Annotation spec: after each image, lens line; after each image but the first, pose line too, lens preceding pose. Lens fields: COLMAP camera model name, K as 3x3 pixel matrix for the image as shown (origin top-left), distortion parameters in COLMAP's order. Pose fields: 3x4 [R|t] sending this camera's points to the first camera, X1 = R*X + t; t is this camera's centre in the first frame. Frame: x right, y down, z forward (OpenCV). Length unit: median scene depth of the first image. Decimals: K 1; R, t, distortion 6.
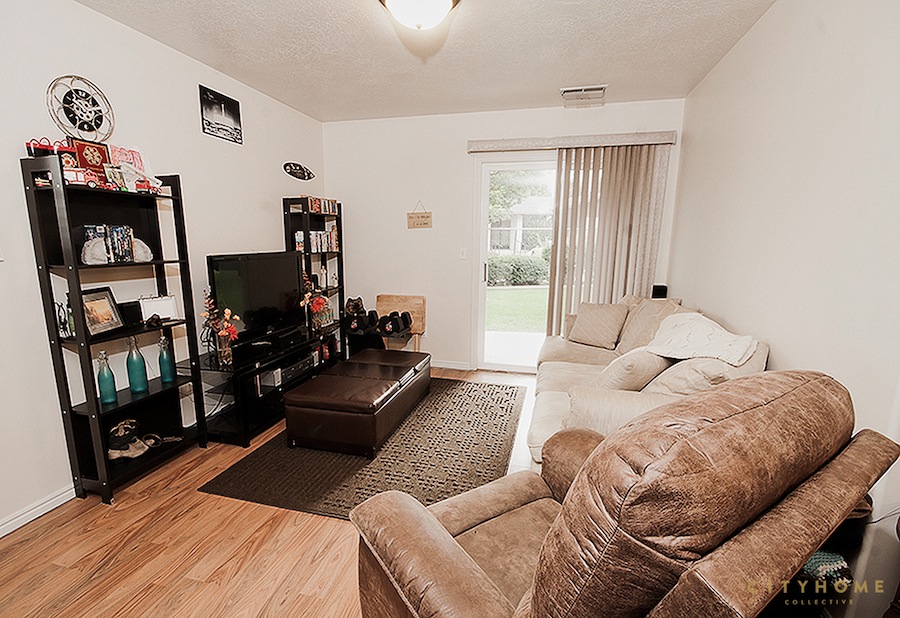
lens RADIAL K [[432.8, 0, 450.0], [0, 432.8, 309.0], [0, 0, 1]] dist [-0.001763, -0.000147]
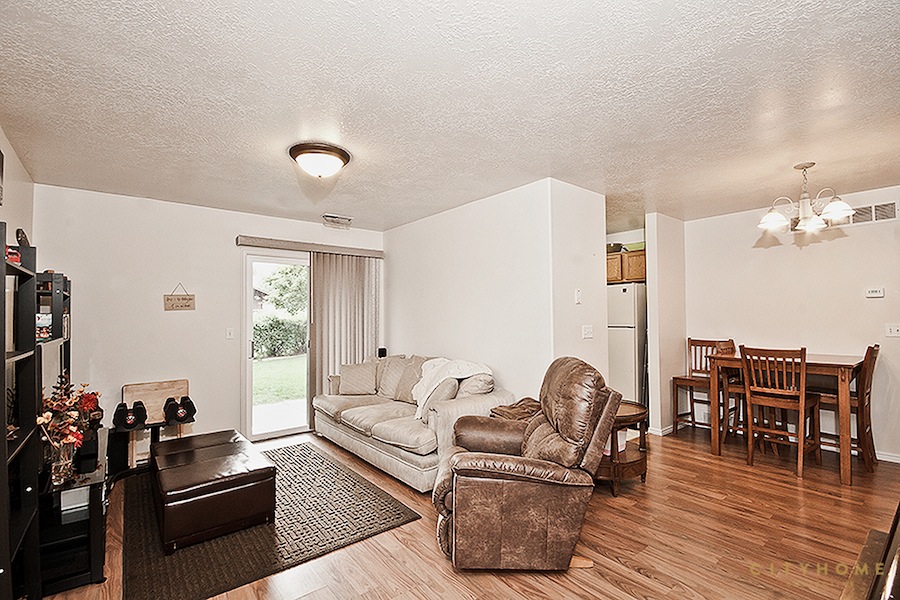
lens RADIAL K [[414.2, 0, 450.0], [0, 414.2, 300.0], [0, 0, 1]] dist [-0.002278, -0.000057]
pose [[0.591413, 0.019687, 0.806129, -0.520089], [0.149779, 0.979623, -0.133808, 0.008075], [-0.792337, 0.199877, 0.576413, -0.031710]]
